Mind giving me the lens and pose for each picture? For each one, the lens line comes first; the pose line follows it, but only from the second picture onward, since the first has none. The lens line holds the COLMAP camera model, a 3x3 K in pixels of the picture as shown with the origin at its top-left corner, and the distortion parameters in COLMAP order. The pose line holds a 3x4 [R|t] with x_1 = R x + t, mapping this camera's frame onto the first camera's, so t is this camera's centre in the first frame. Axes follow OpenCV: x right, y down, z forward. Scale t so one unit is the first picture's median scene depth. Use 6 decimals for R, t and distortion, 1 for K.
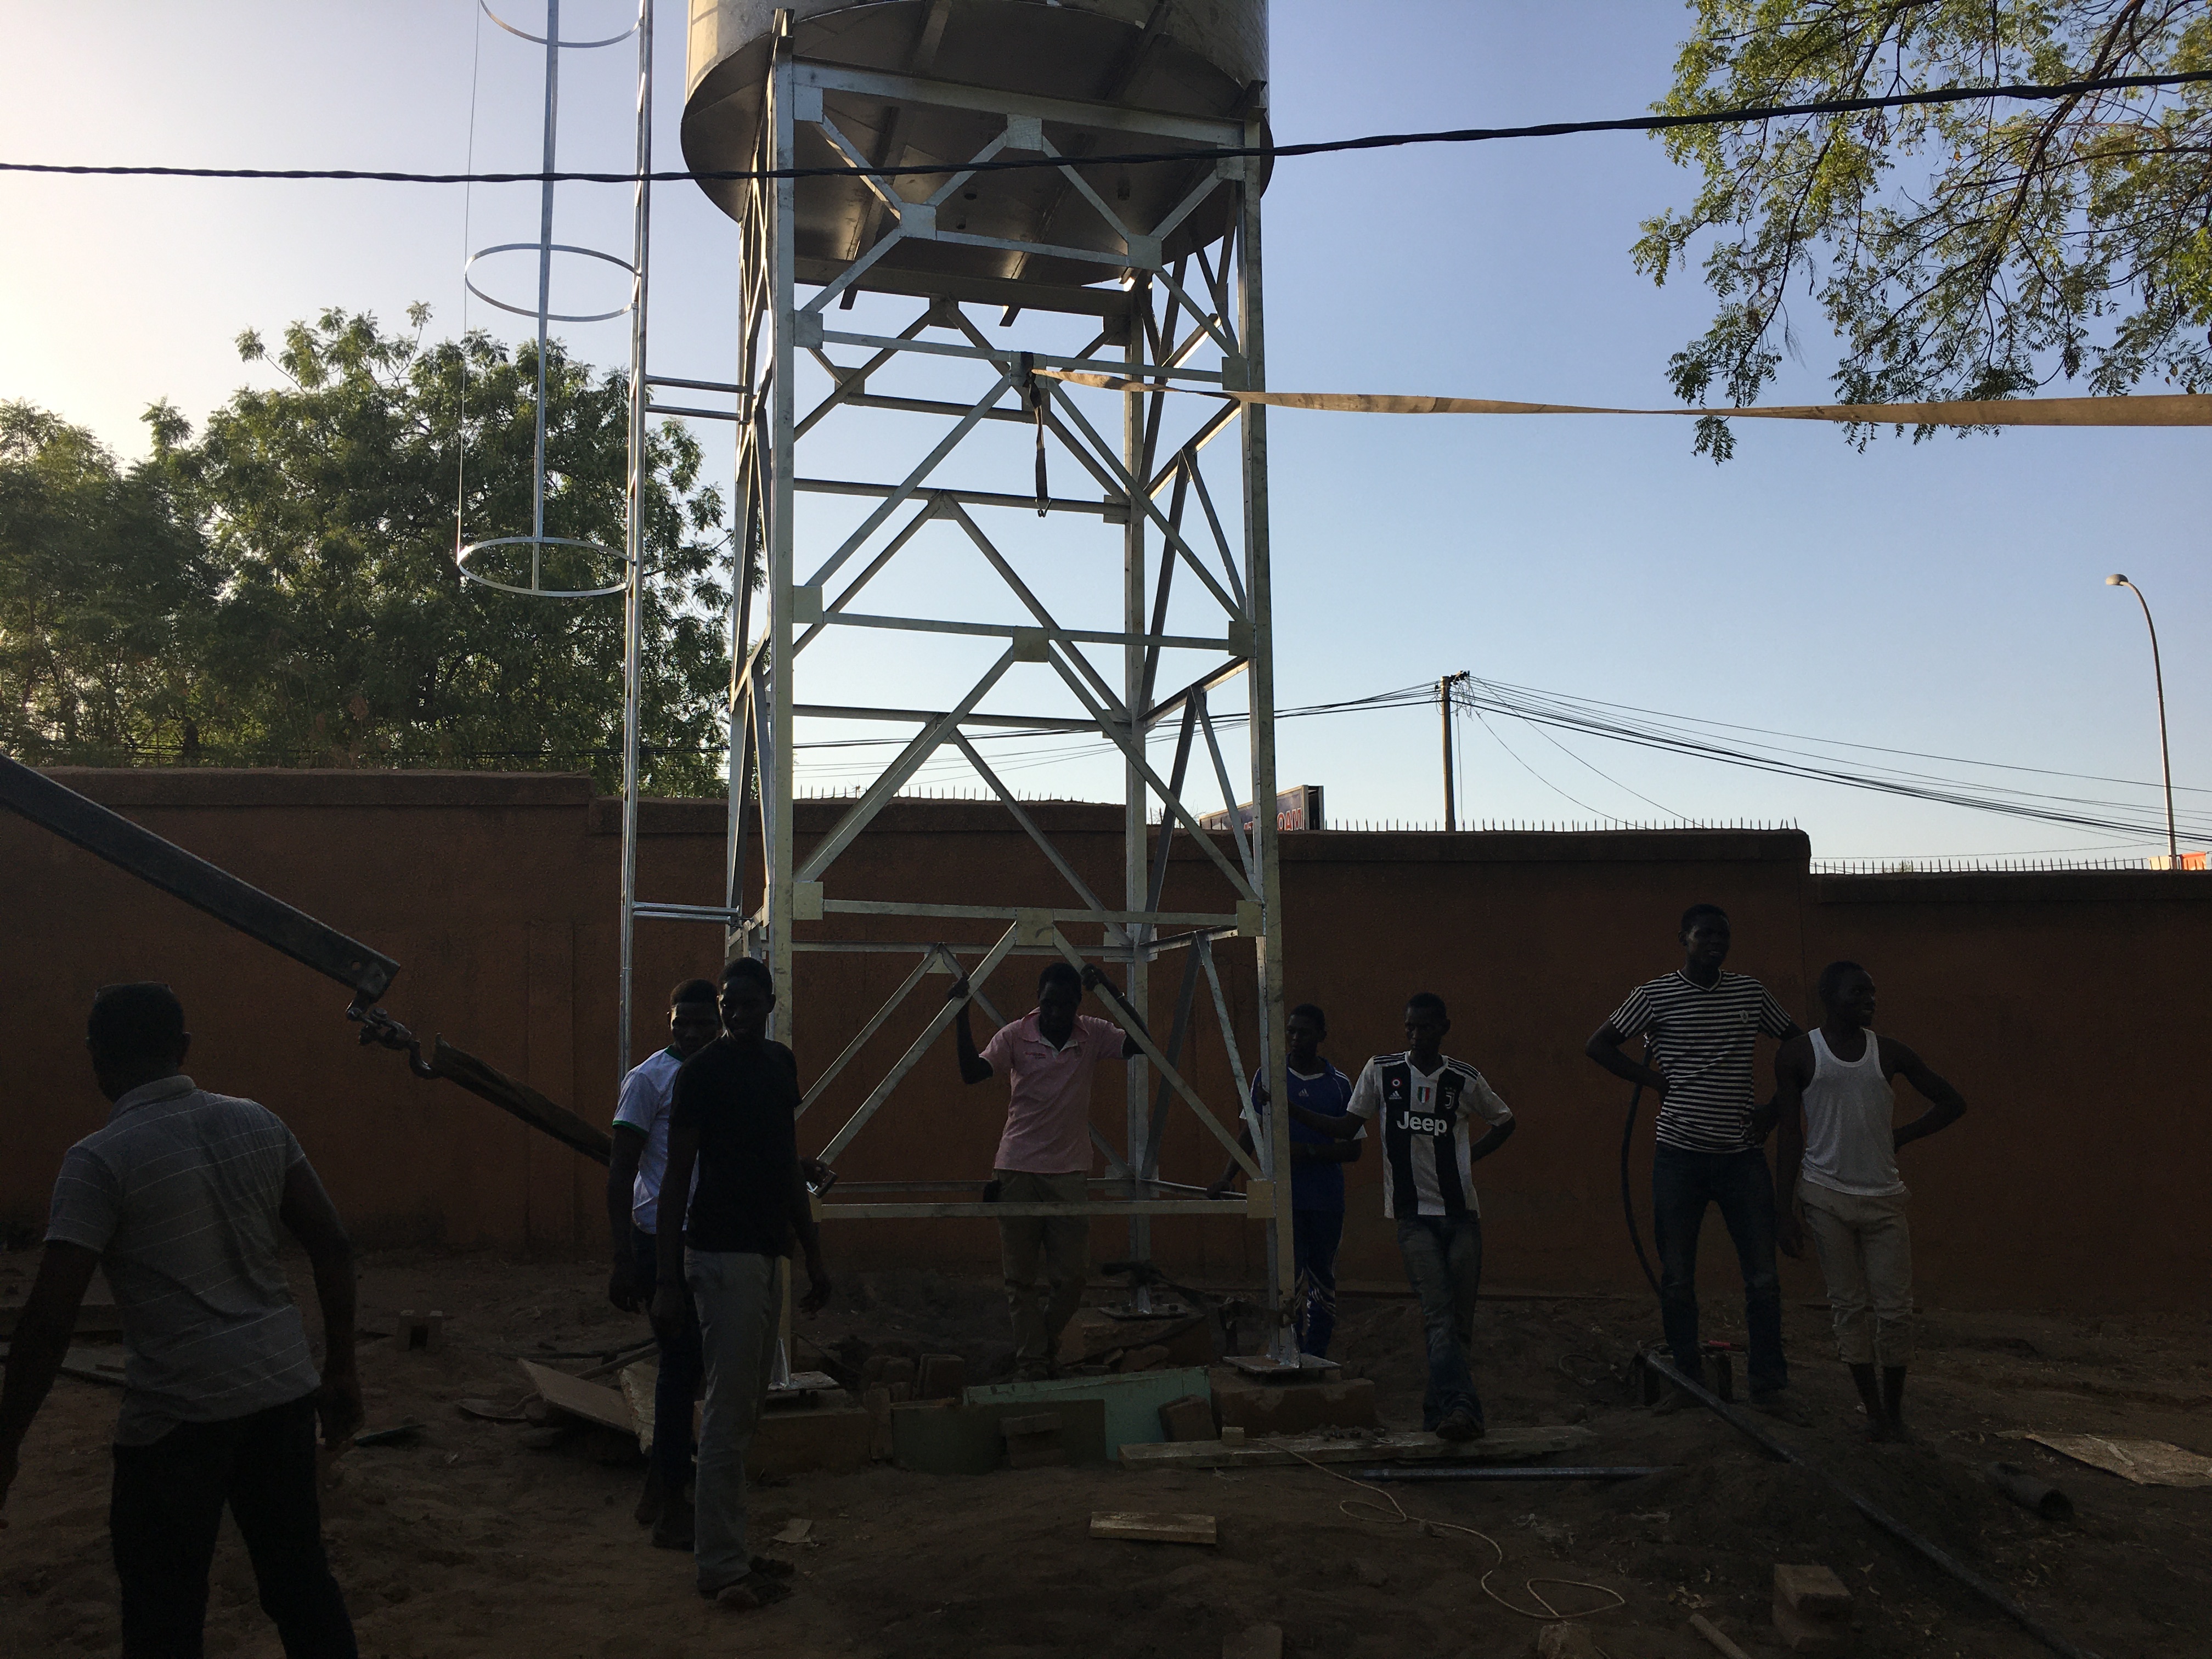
lens RADIAL K [[1912.8, 0, 1113.4], [0, 1912.8, 834.8], [0, 0, 1]] dist [0.068211, -0.063884]
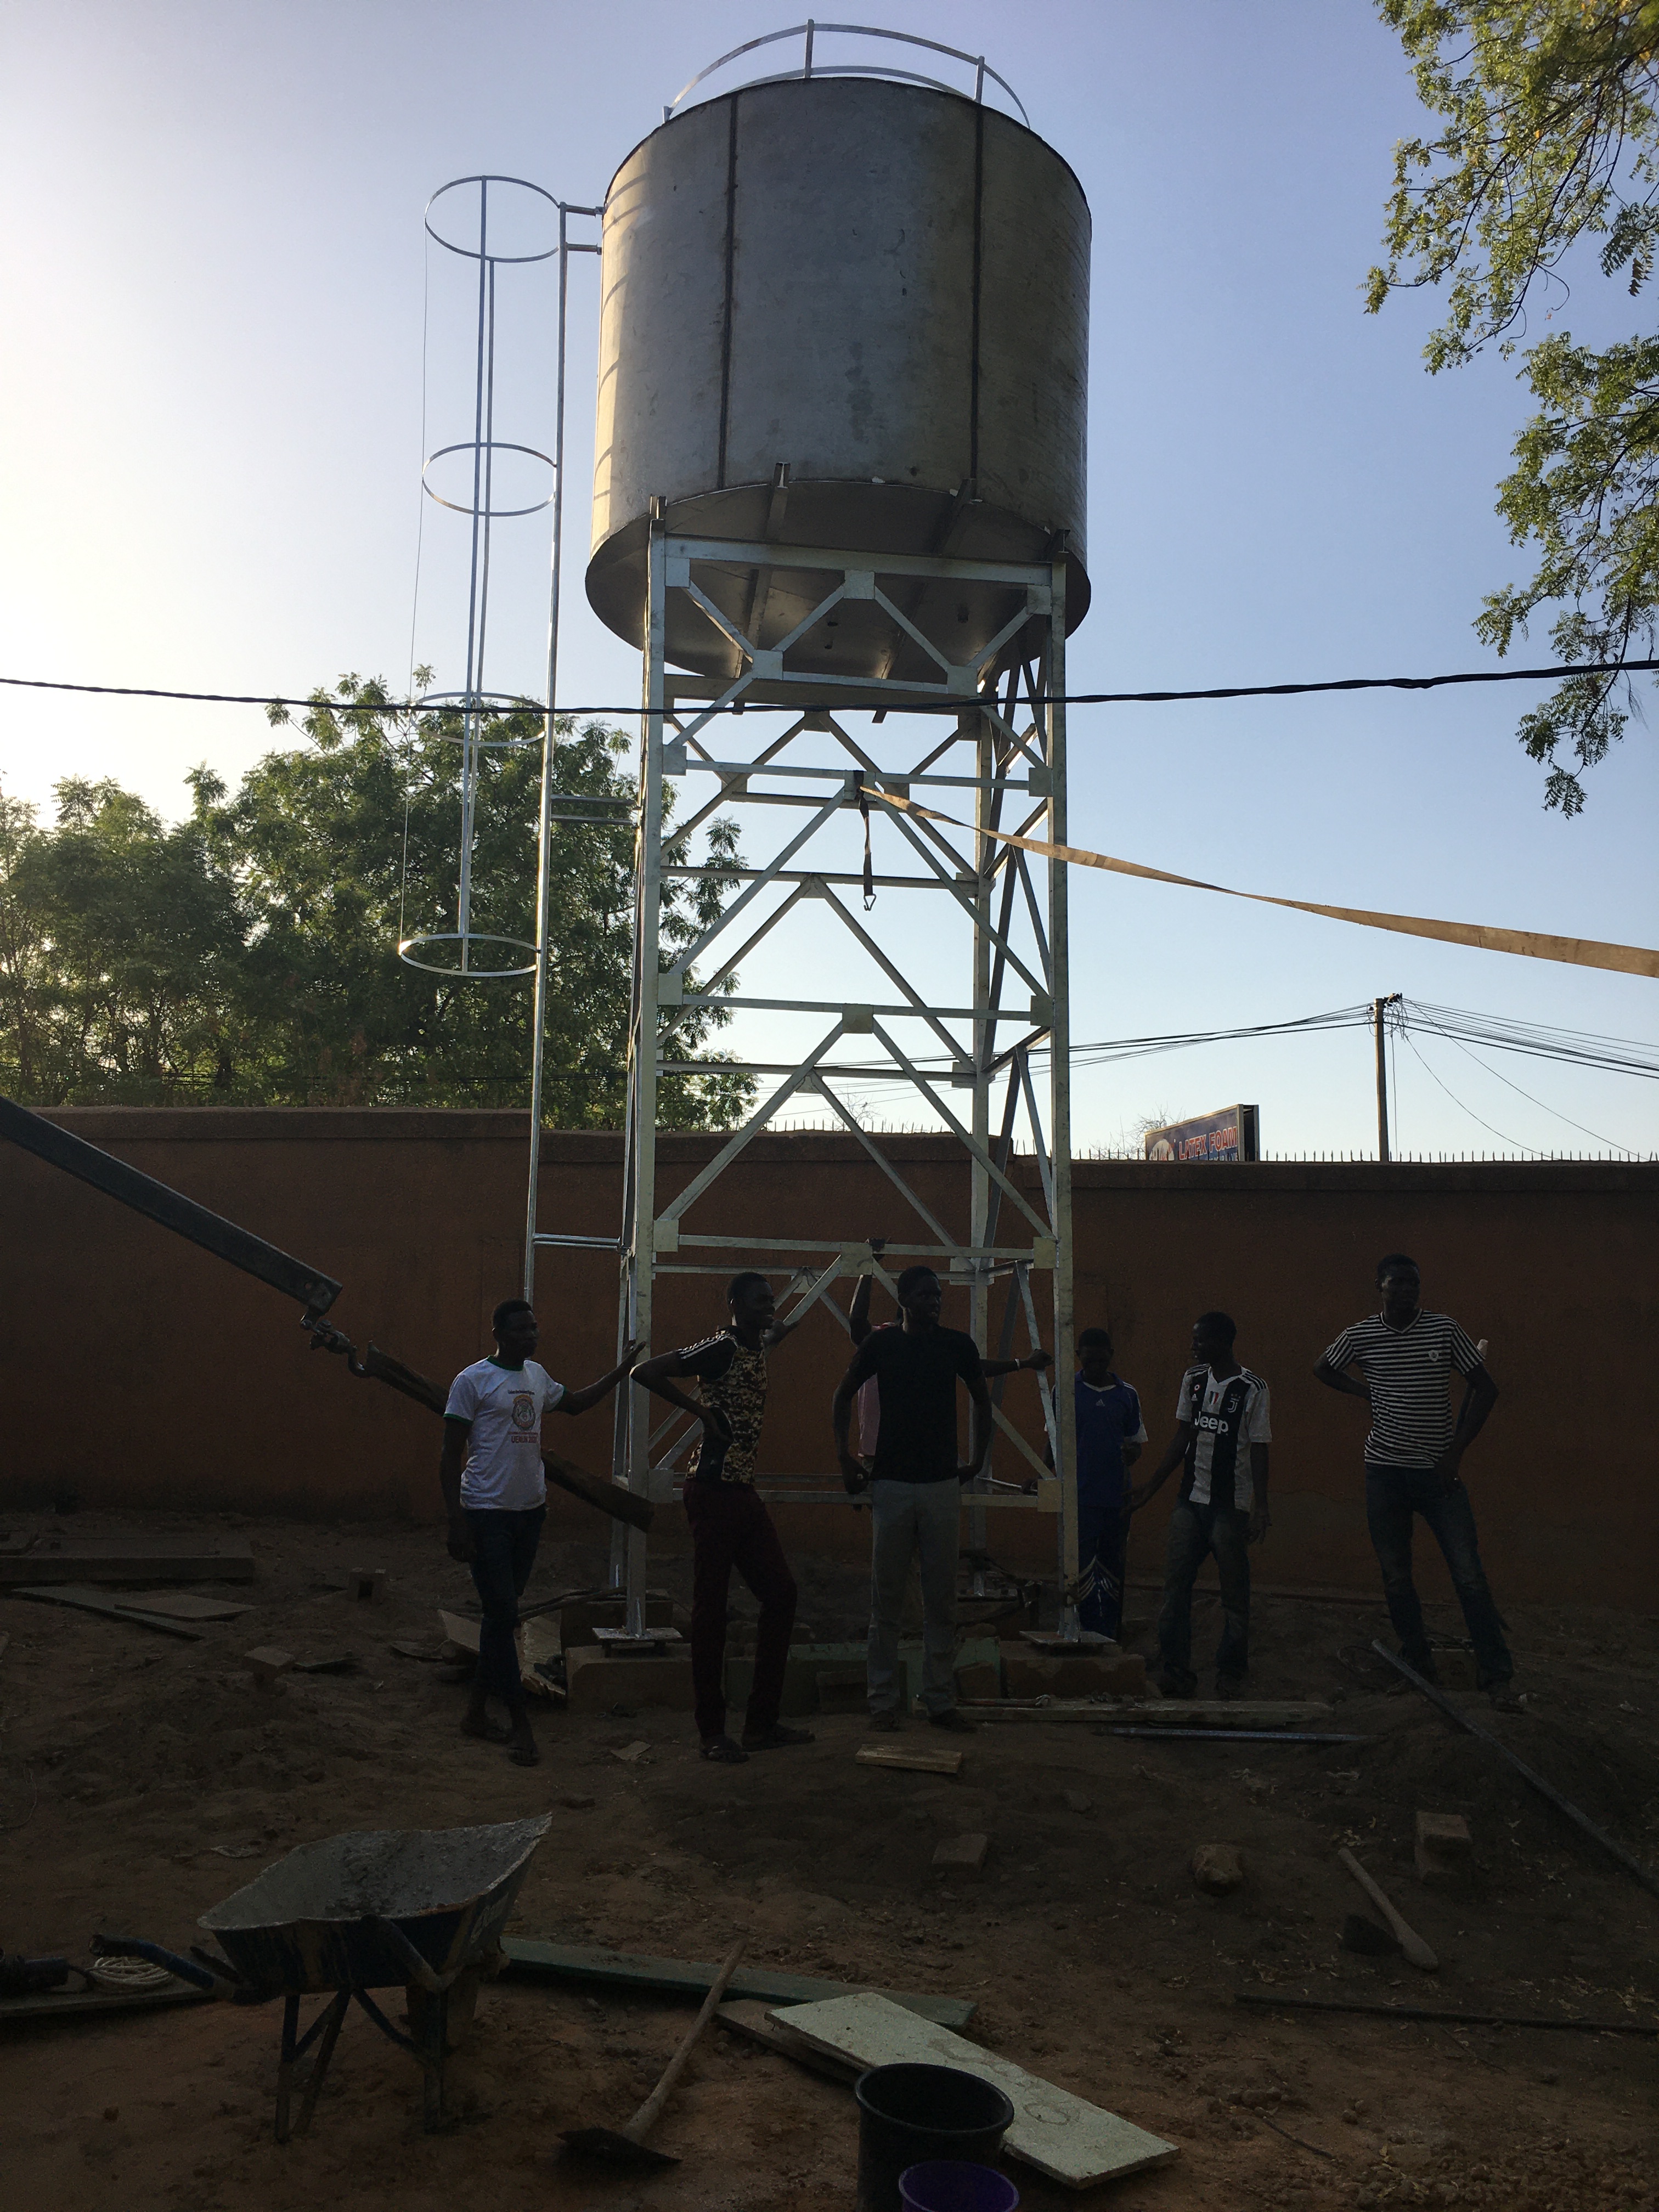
lens RADIAL K [[1912.8, 0, 844.9], [0, 1912.8, 1108.3], [0, 0, 1]] dist [0.068211, -0.063884]
pose [[0.990076, 0.000612, -0.140530, 0.096849], [-0.002703, 0.999889, -0.014683, -0.022745], [0.140505, 0.014917, 0.989968, -0.141852]]
